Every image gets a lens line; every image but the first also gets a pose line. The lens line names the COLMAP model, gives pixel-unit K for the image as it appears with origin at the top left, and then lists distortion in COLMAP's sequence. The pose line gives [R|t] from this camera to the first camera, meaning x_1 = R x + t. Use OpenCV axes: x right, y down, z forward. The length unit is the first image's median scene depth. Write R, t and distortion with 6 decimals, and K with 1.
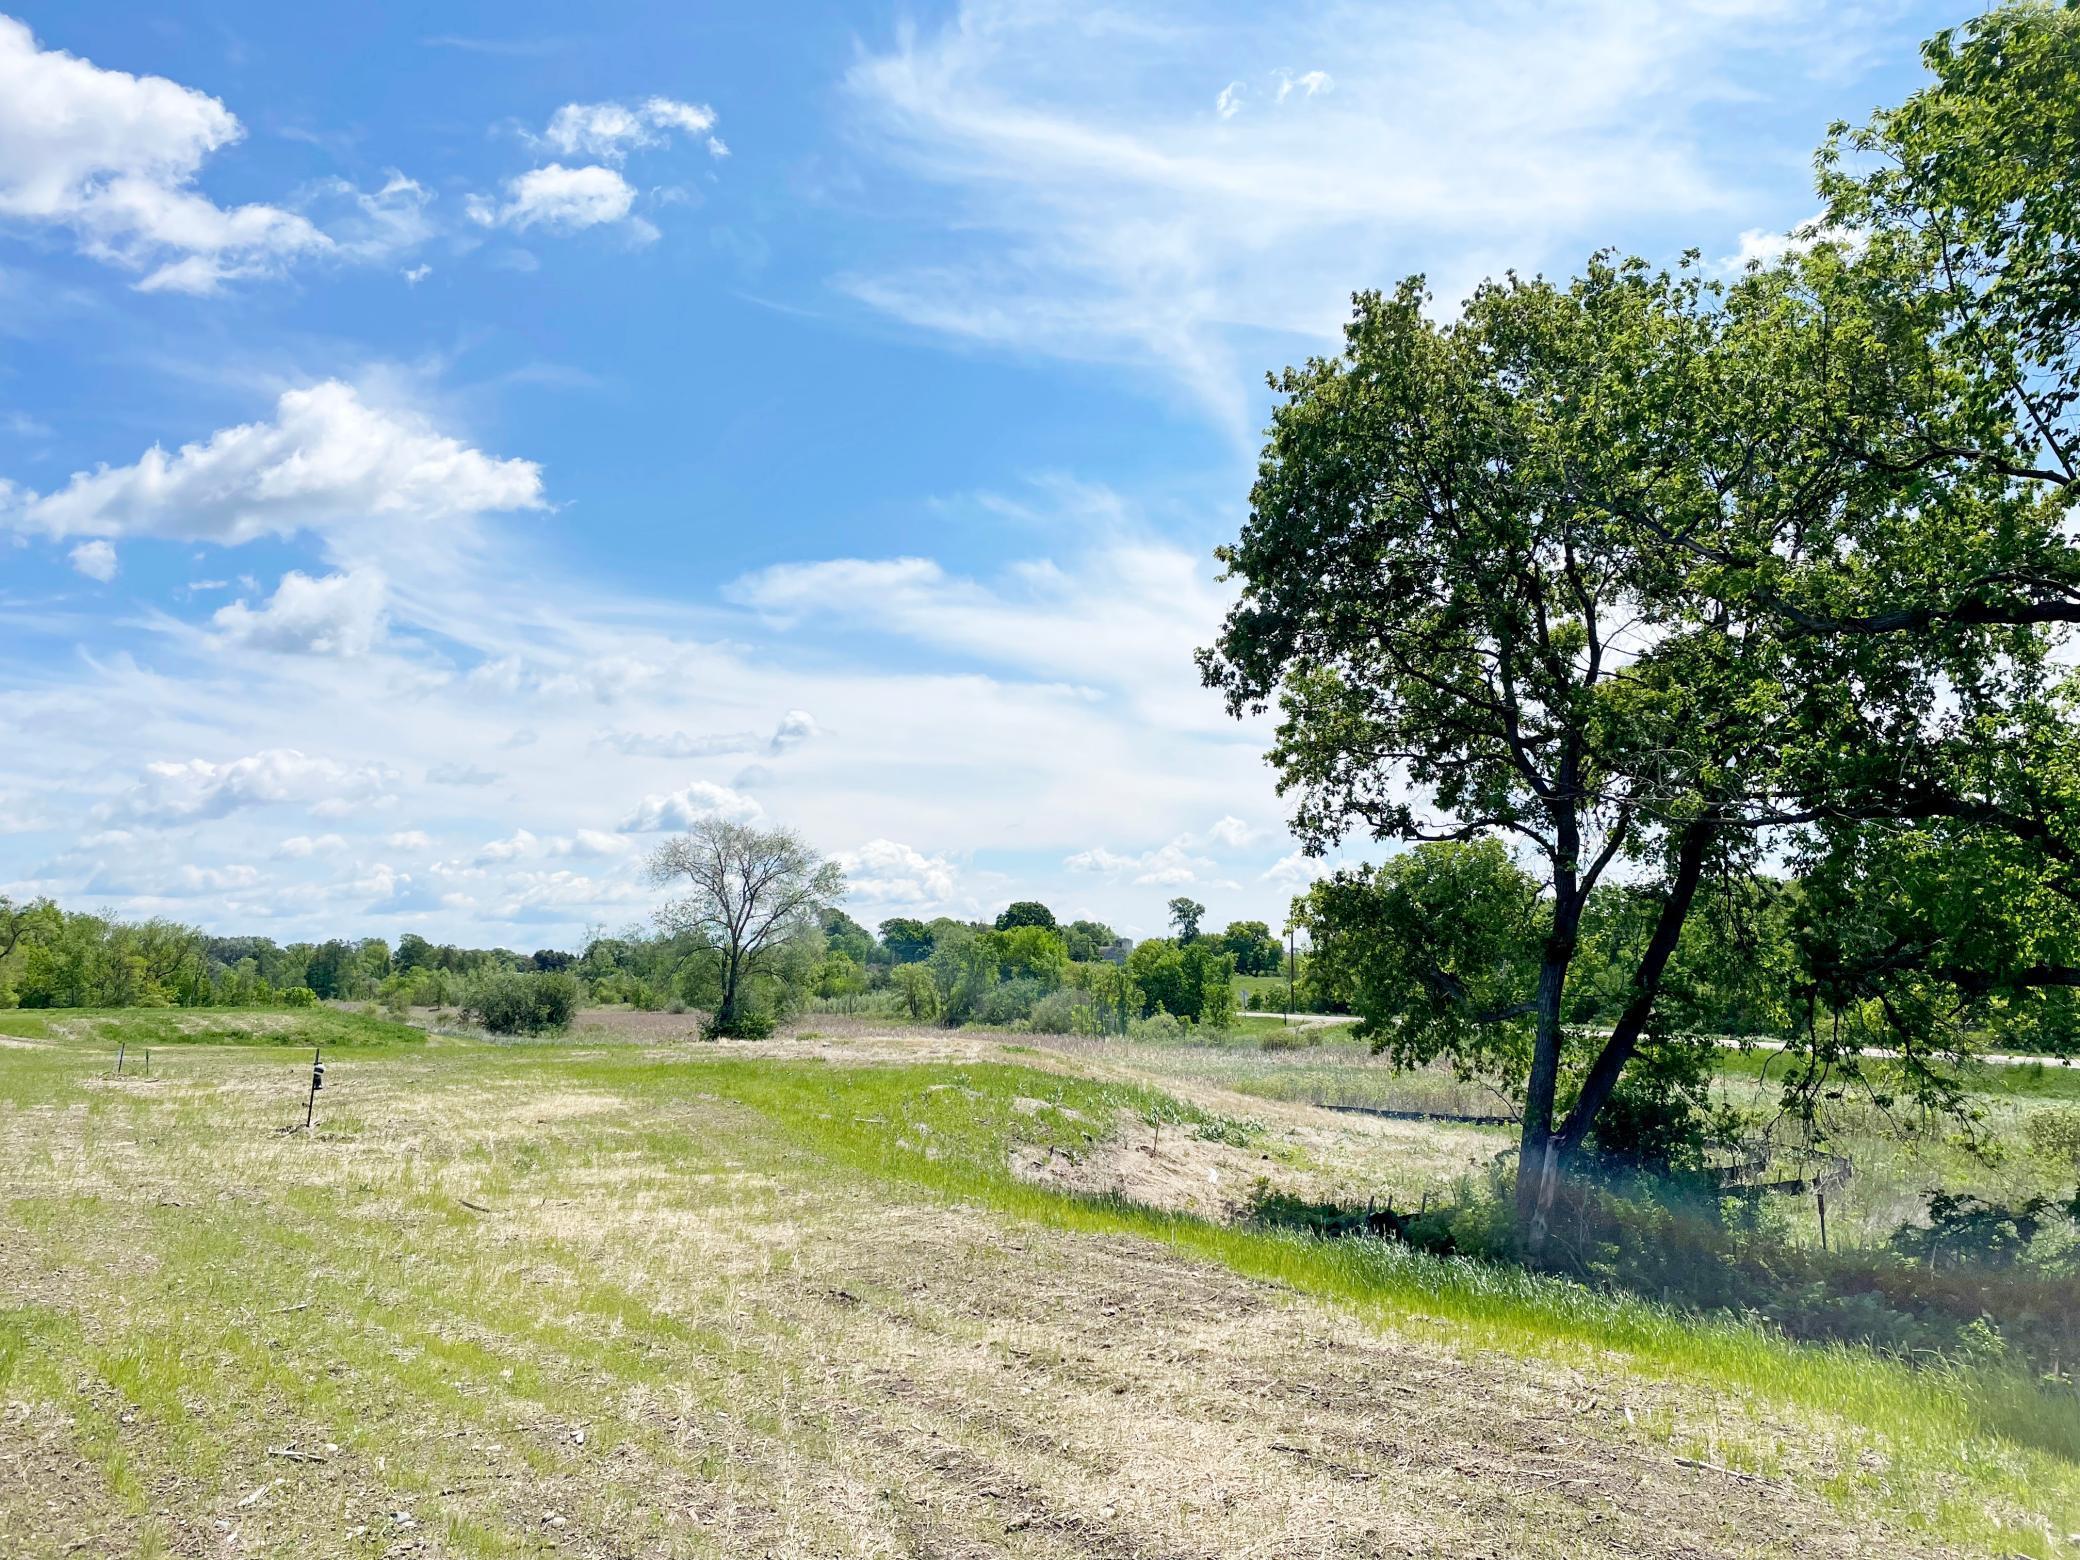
lens RADIAL K [[1623.3, 0, 1042.7], [0, 1623.3, 720.6], [0, 0, 1]] dist [0.118360, -0.116433]
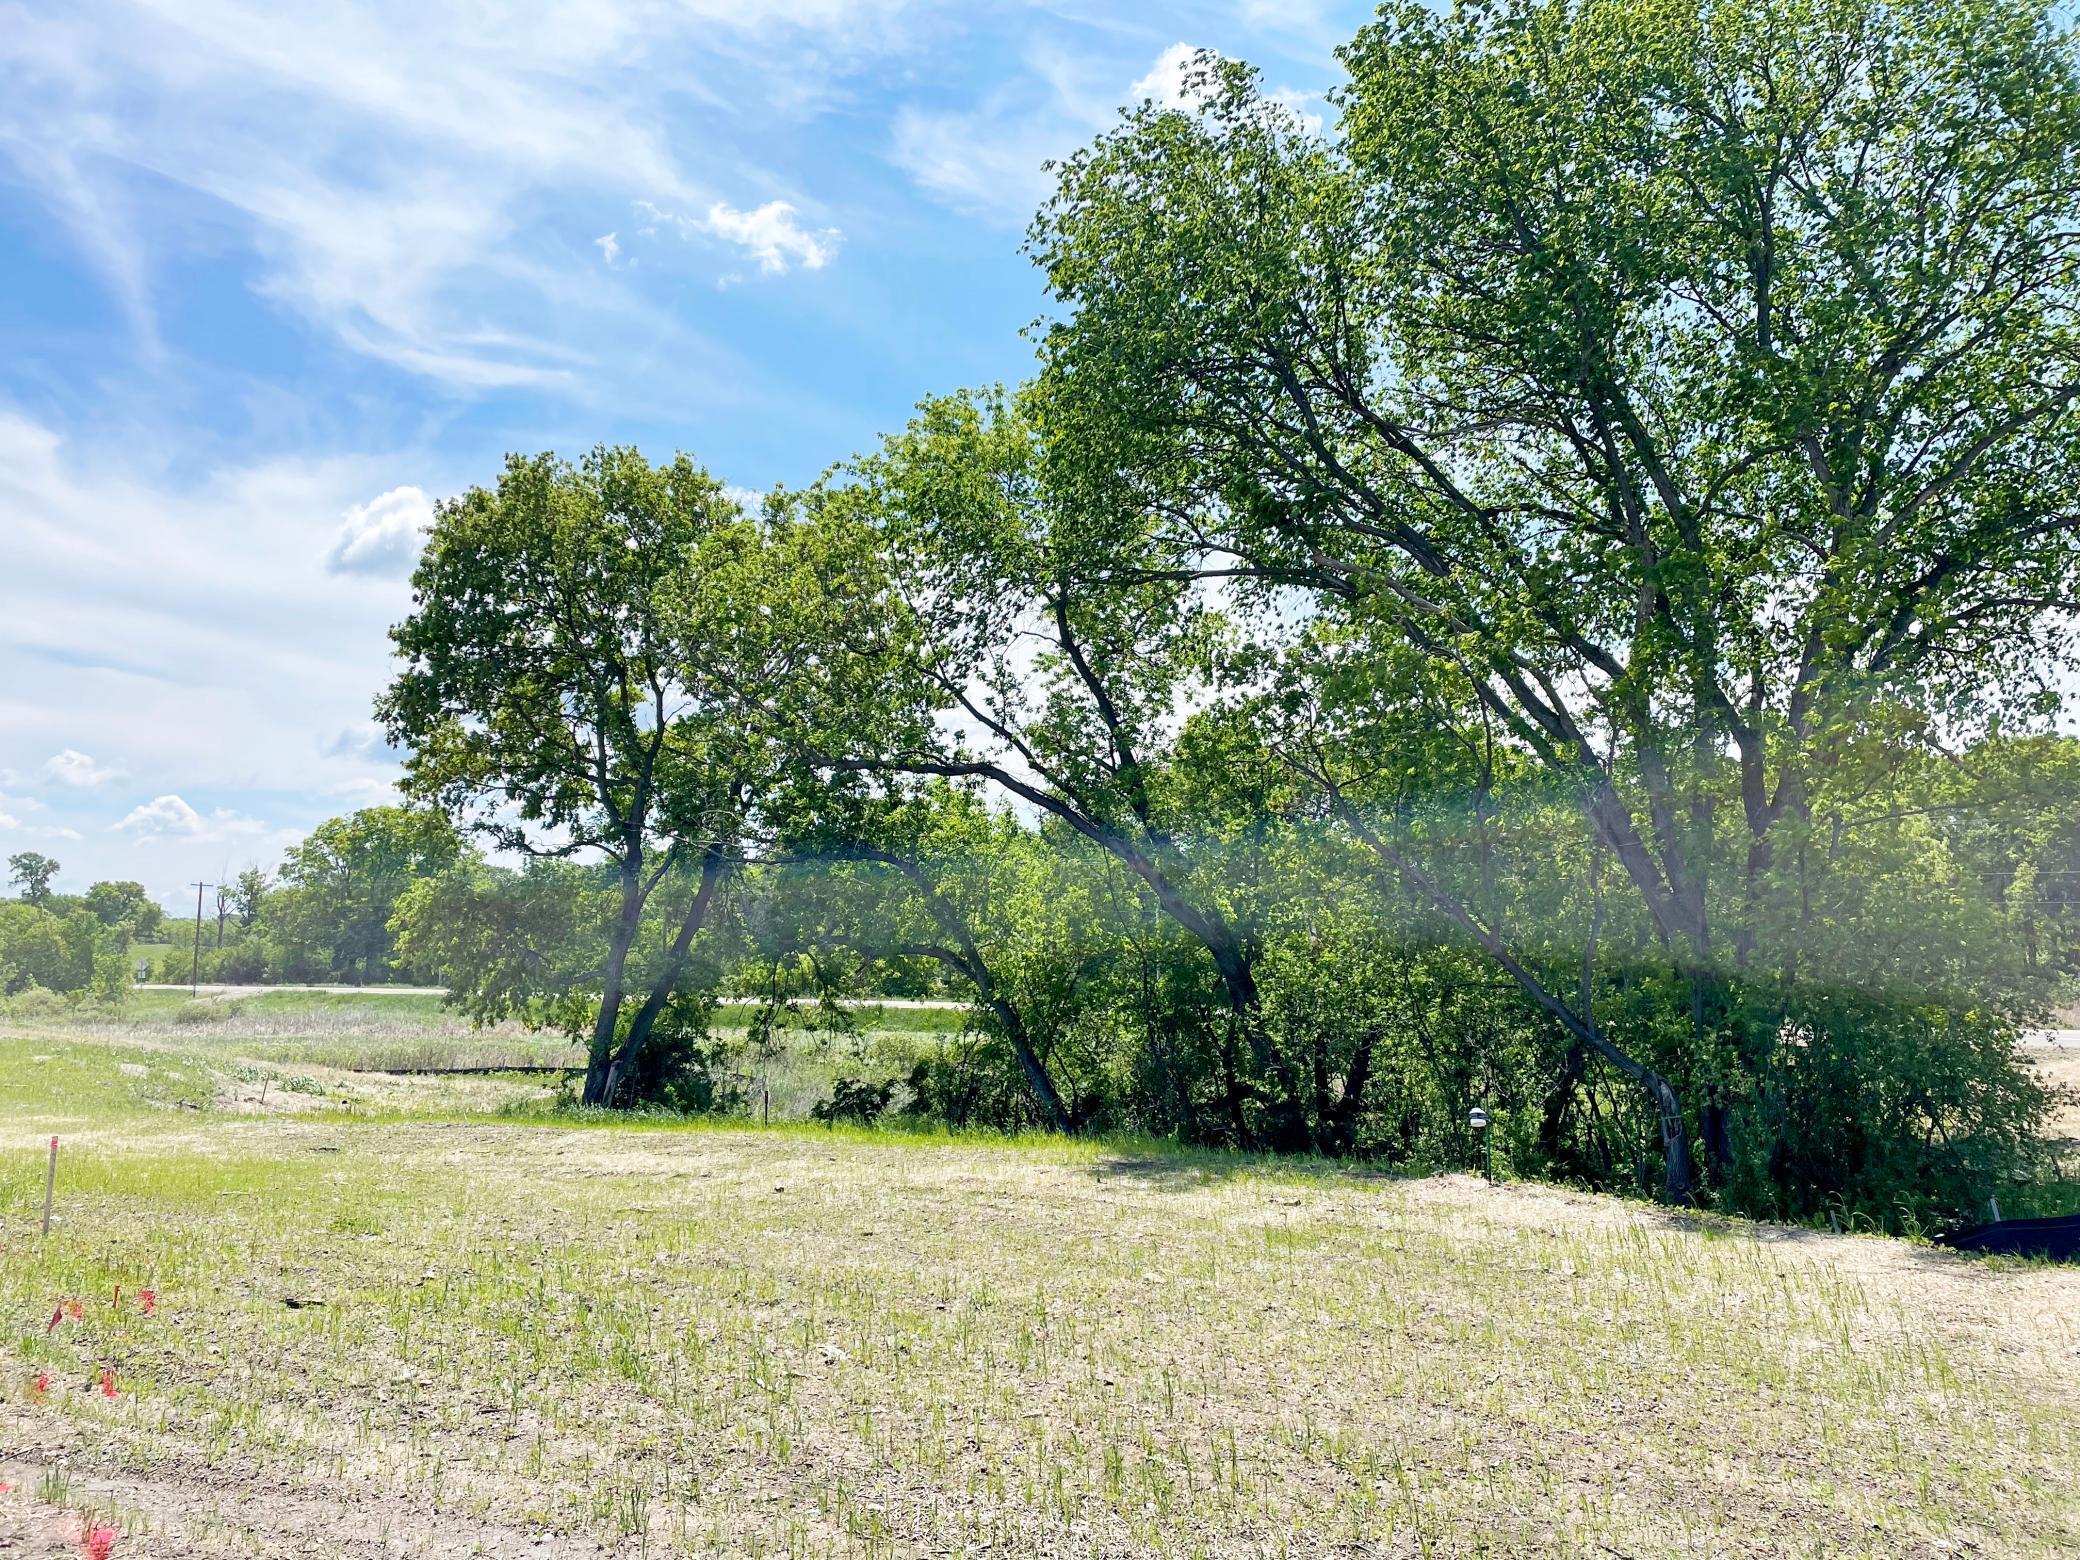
lens RADIAL K [[1672.0, 0, 1120.9], [0, 1672.0, 729.5], [0, 0, 1]] dist [0.125159, -0.137755]
pose [[0.779830, 0.074327, 0.621563, -0.242051], [-0.095408, 0.995438, 0.000667, -0.070750], [-0.618678, -0.059822, 0.783364, -0.357892]]
